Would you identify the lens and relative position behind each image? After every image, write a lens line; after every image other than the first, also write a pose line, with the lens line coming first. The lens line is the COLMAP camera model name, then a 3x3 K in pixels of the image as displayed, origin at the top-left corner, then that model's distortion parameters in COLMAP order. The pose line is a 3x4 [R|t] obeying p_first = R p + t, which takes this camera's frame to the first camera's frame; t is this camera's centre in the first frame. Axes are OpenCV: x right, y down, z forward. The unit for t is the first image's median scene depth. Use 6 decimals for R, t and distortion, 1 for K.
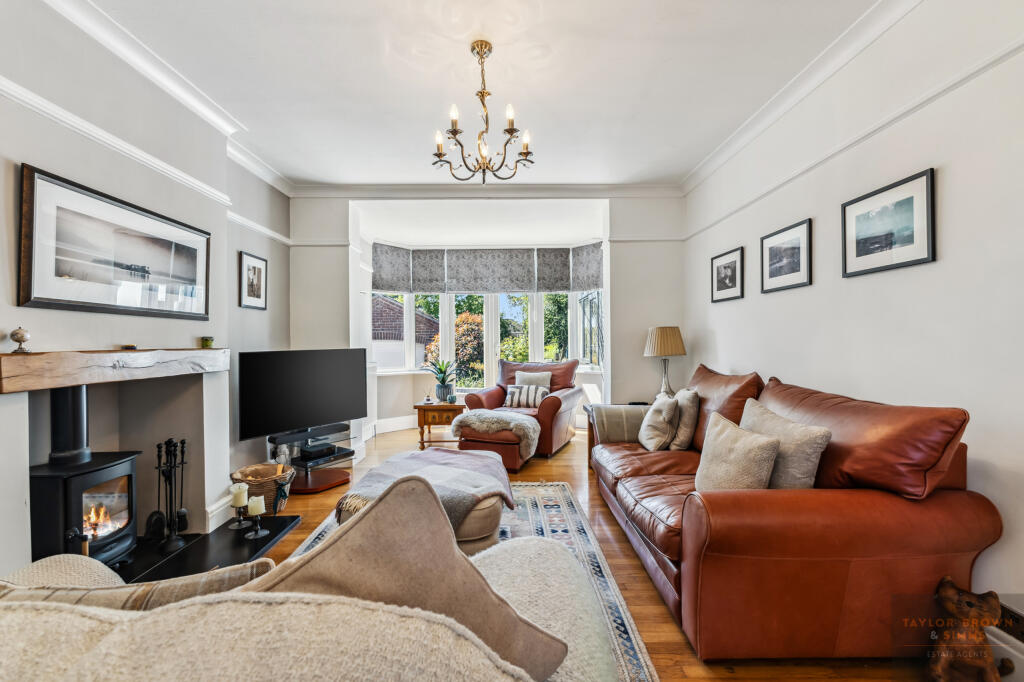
lens RADIAL K [[444.3, 0, 512.0], [0, 444.3, 341.0], [0, 0, 1]] dist [-0.000117, -0.000004]
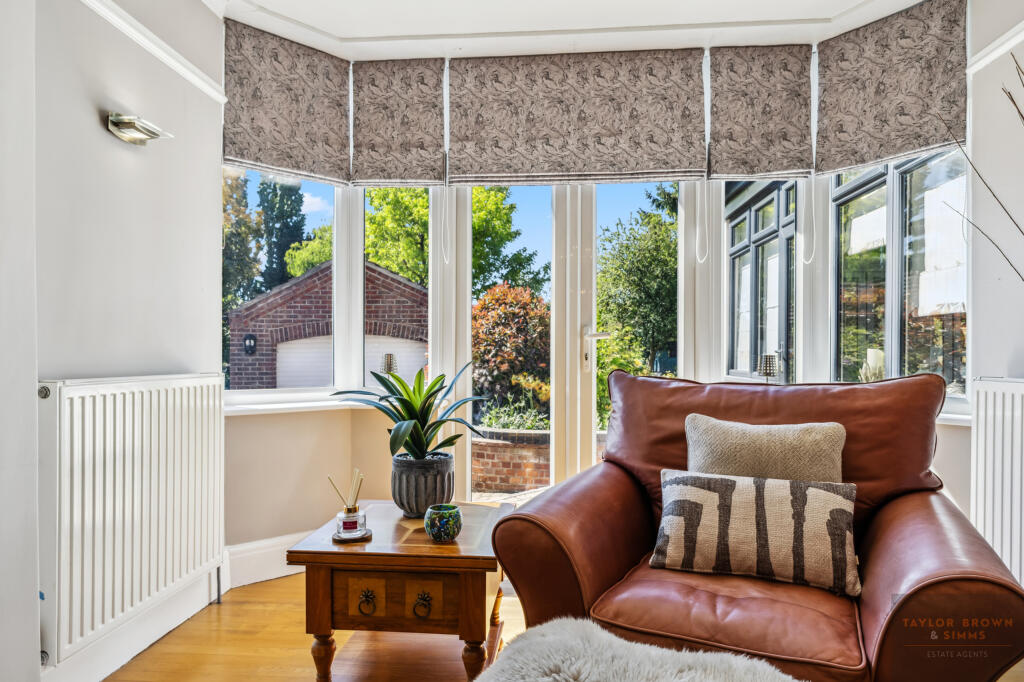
lens RADIAL K [[616.6, 0, 512.0], [0, 616.6, 341.0], [0, 0, 1]] dist [0.000983, 0.000153]
pose [[0.996043, 0.009381, -0.088373, -0.062405], [-0.010242, 0.999904, -0.009289, 0.027866], [0.088278, 0.010158, 0.996044, 0.619292]]
